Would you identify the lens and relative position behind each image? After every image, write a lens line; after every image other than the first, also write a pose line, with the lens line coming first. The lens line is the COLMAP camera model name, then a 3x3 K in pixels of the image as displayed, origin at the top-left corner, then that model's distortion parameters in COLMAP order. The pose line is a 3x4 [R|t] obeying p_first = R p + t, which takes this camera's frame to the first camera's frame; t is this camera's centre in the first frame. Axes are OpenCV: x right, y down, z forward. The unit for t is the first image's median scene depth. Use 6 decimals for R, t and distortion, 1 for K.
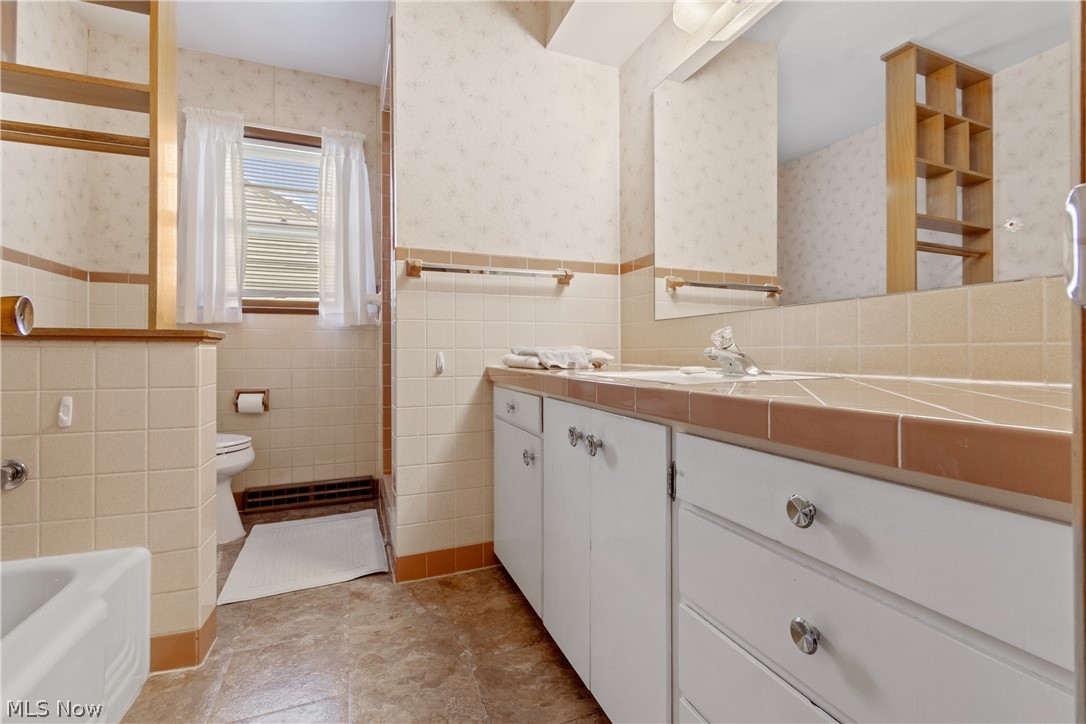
lens RADIAL K [[490.3, 0, 542.5], [0, 490.3, 356.9], [0, 0, 1]] dist [0.002634, -0.000870]
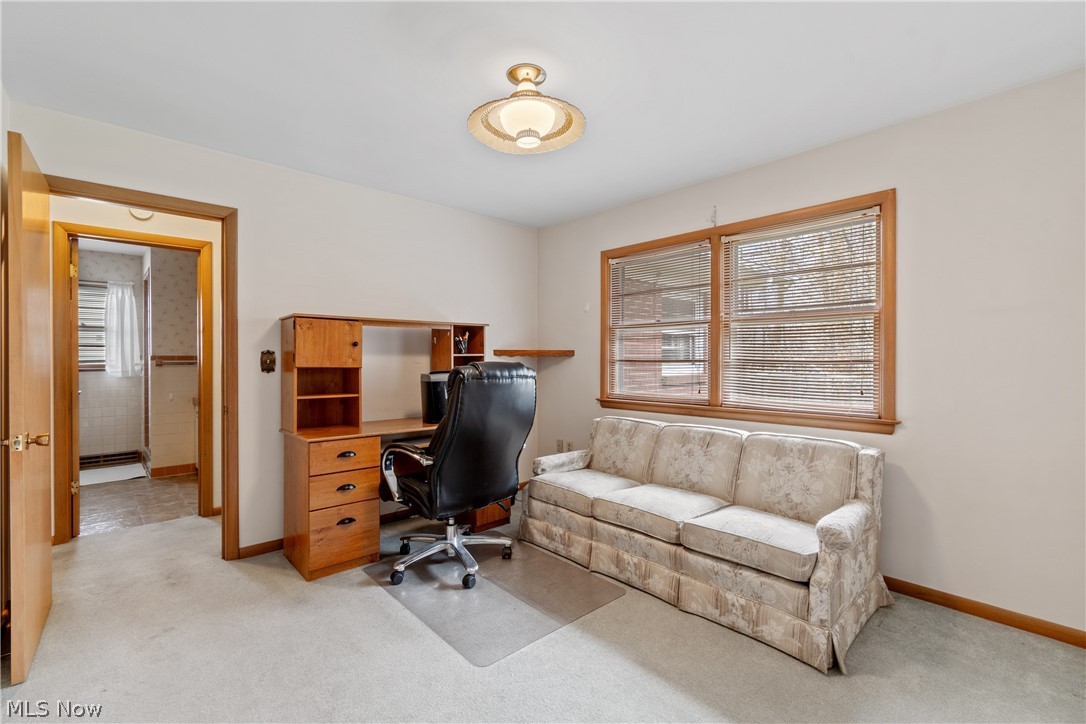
lens RADIAL K [[490.3, 0, 547.2], [0, 490.3, 359.6], [0, 0, 1]] dist [0.002634, -0.000870]
pose [[0.937424, -0.001342, 0.348186, 0.552221], [0.001150, 0.999999, 0.000758, -0.133581], [-0.348187, -0.000310, 0.937425, -1.548110]]
